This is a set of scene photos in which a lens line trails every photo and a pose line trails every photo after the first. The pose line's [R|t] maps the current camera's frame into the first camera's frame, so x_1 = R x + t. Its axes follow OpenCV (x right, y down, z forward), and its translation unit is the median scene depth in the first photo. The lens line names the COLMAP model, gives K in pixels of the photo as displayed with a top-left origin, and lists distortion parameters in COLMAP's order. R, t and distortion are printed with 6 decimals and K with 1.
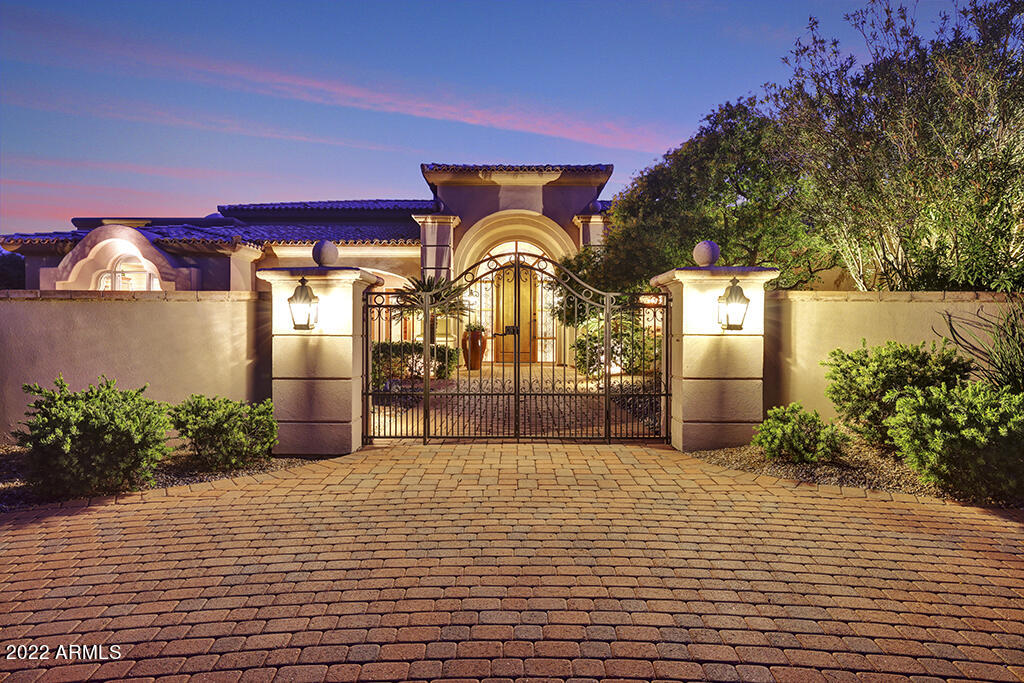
lens RADIAL K [[557.3, 0, 499.0], [0, 557.3, 330.3], [0, 0, 1]] dist [0.013036, 0.000153]
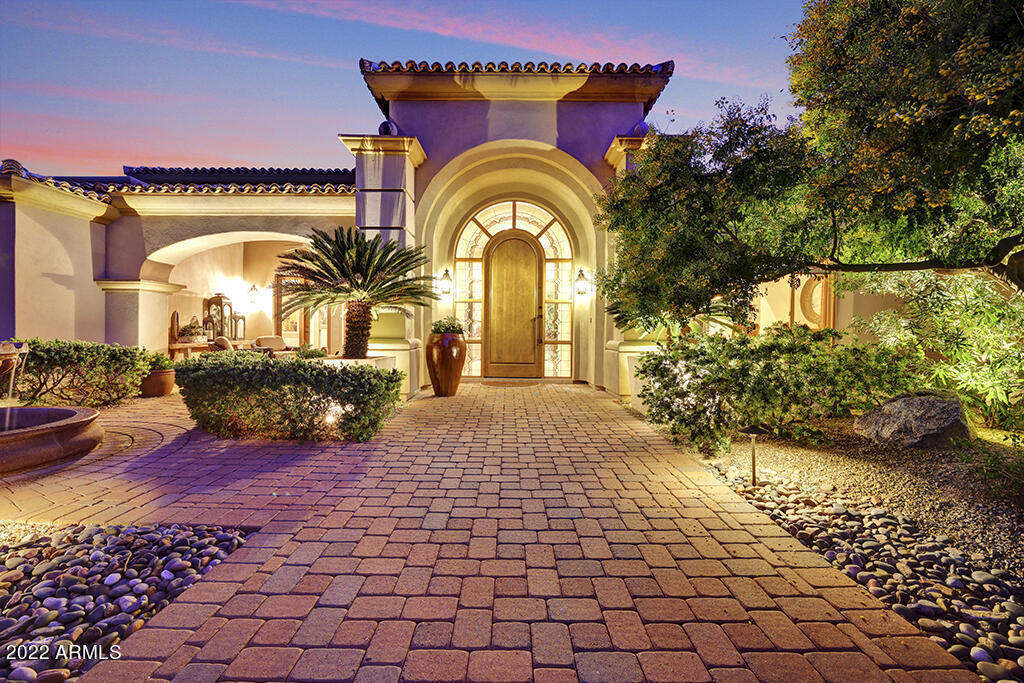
lens RADIAL K [[425.2, 0, 504.8], [0, 425.2, 333.3], [0, 0, 1]] dist [0.002197, 0.000201]
pose [[0.999990, 0.002462, 0.003771, 0.018402], [-0.002508, 0.999924, 0.012104, -0.003463], [-0.003741, -0.012114, 0.999920, 0.521665]]
